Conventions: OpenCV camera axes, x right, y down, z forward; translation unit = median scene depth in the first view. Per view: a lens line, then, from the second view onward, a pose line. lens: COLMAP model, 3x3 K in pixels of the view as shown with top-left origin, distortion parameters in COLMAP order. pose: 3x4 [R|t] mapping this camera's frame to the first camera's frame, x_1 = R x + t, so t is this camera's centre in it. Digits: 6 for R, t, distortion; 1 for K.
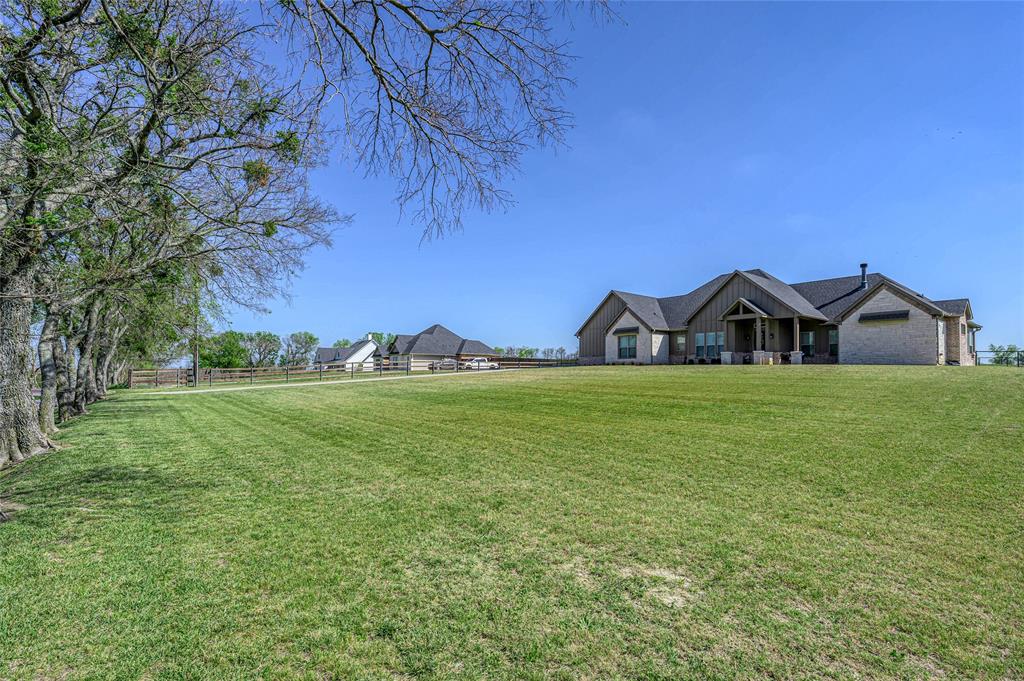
lens RADIAL K [[479.5, 0, 514.1], [0, 479.5, 359.9], [0, 0, 1]] dist [0.000355, -0.000054]
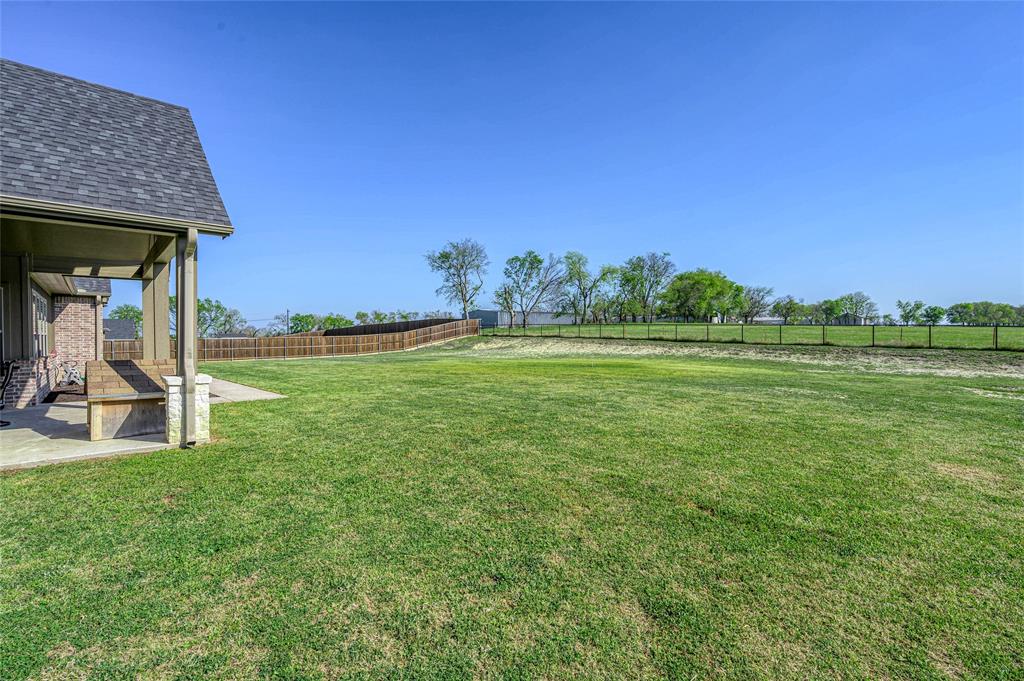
lens RADIAL K [[465.4, 0, 517.1], [0, 465.4, 339.4], [0, 0, 1]] dist [0.001081, 0.000181]
pose [[0.996008, -0.017256, 0.087582, 0.948007], [0.013795, 0.999106, 0.039973, -0.011905], [-0.088193, -0.038605, 0.995355, 0.856849]]
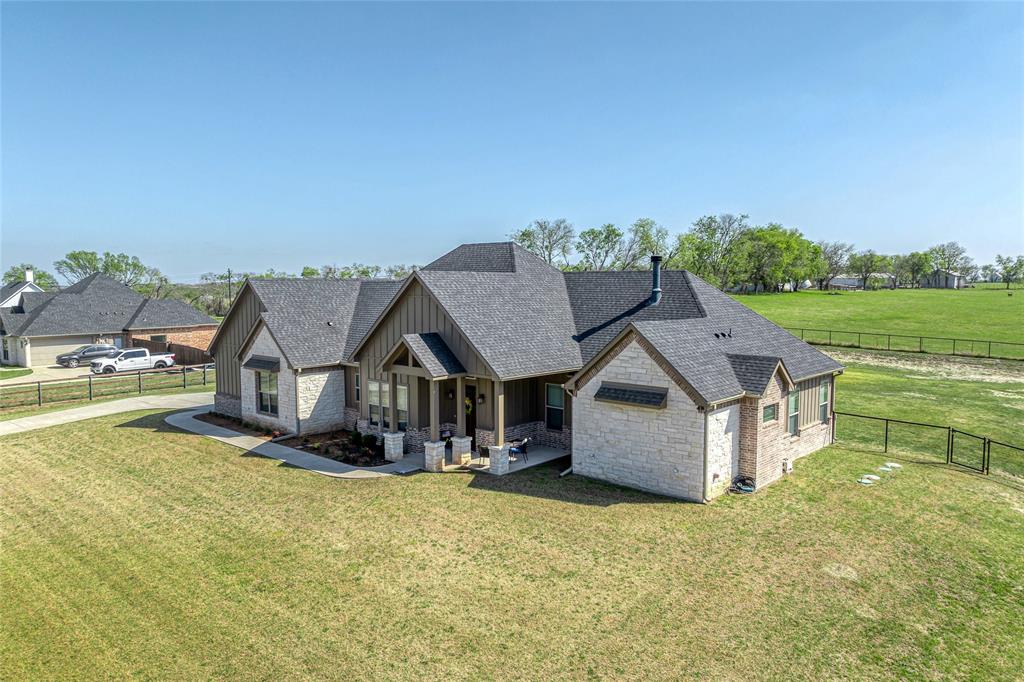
lens RADIAL K [[717.7, 0, 512.0], [0, 717.7, 341.0], [0, 0, 1]] dist [-0.040139, 0.000383]
pose [[0.986324, -0.026474, 0.162678, 0.380346], [0.008159, 0.993649, 0.112231, -0.171608], [-0.164616, -0.109369, 0.980275, 0.199783]]
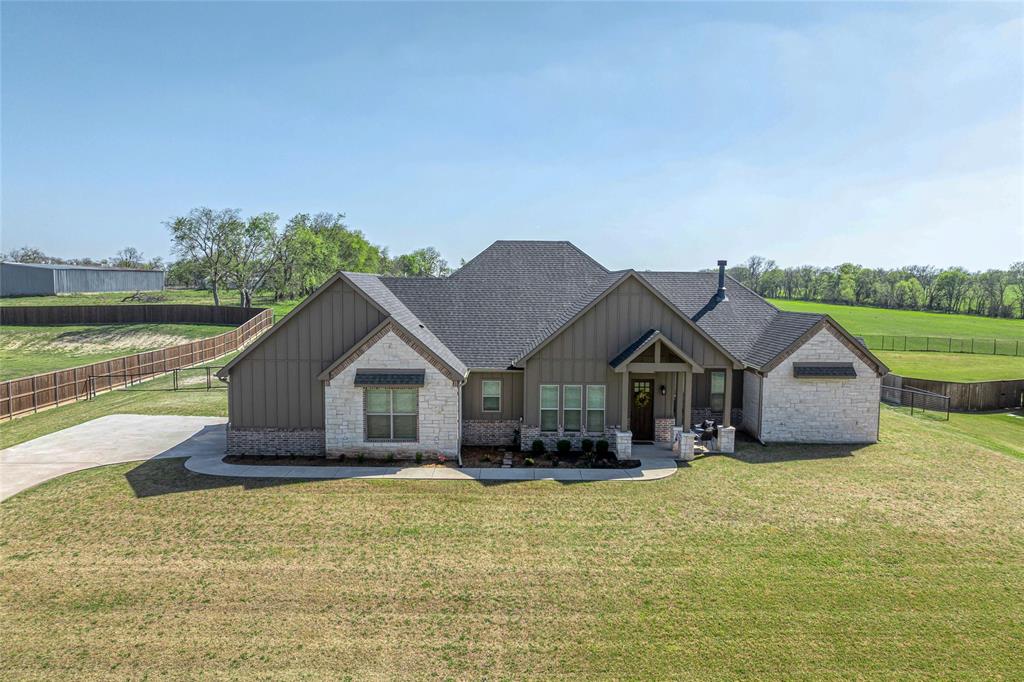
lens RADIAL K [[717.7, 0, 512.0], [0, 717.7, 341.0], [0, 0, 1]] dist [-0.040139, 0.000383]
pose [[0.613902, -0.070028, 0.786270, -0.196294], [-0.025467, 0.993782, 0.108393, -0.165564], [-0.788972, -0.086567, 0.608301, 0.544766]]
